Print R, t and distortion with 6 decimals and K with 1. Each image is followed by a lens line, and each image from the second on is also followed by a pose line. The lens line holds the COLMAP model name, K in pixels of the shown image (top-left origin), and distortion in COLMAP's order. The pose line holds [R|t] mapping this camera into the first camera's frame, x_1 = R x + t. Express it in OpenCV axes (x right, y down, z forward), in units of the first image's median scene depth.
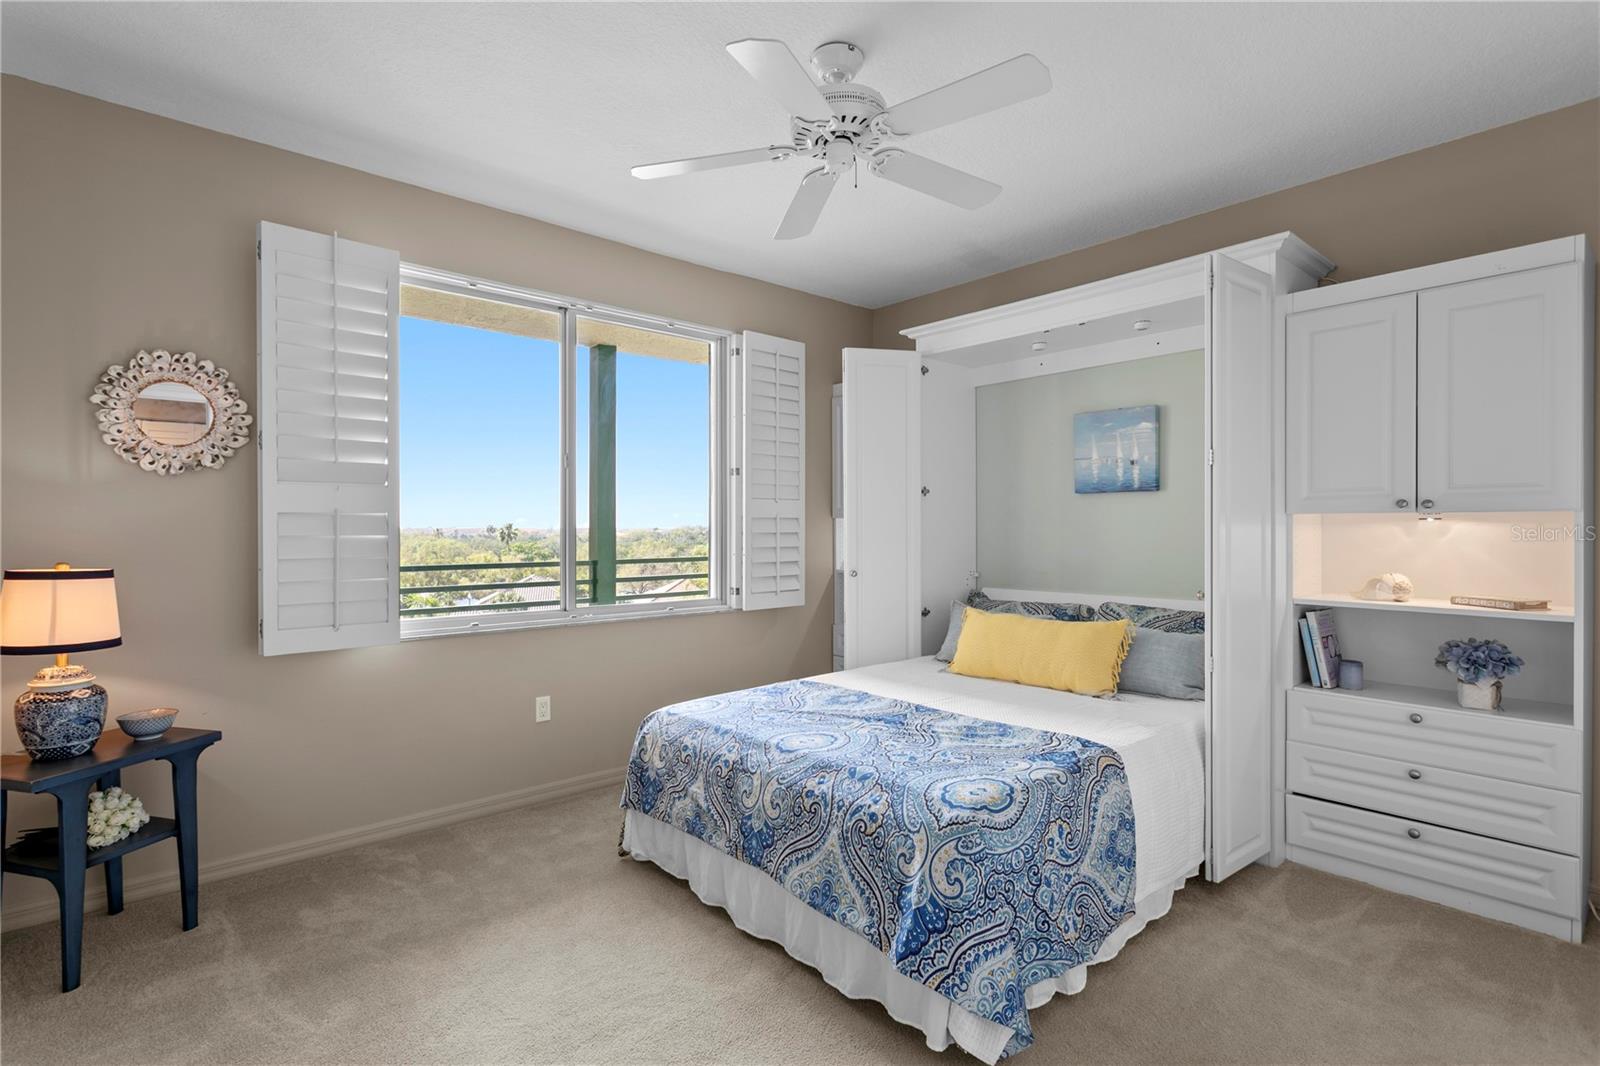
lens RADIAL K [[765.9, 0, 776.1], [0, 765.9, 533.1], [0, 0, 1]] dist [0.005600, -0.001942]
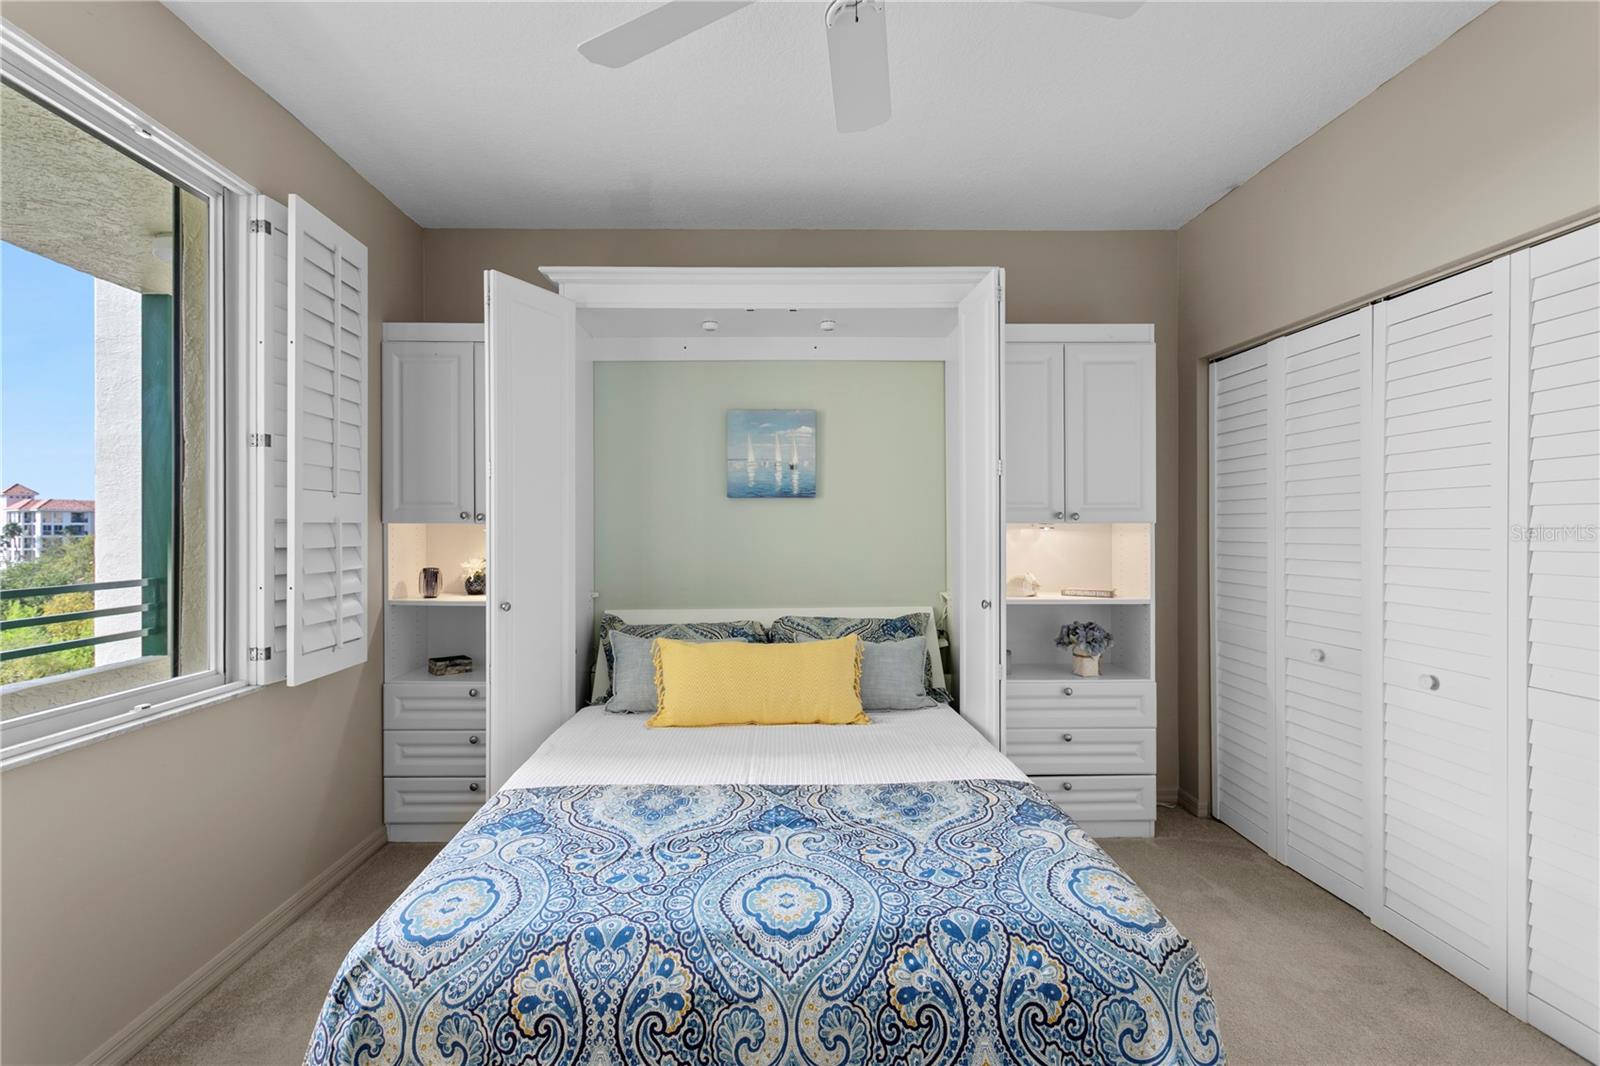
lens RADIAL K [[765.9, 0, 800.3], [0, 765.9, 525.8], [0, 0, 1]] dist [0.005600, -0.001942]
pose [[0.638678, 0.001135, 0.769474, -0.377467], [0.008181, 0.999932, -0.008265, -0.015720], [-0.769431, 0.011574, 0.638625, 0.548561]]
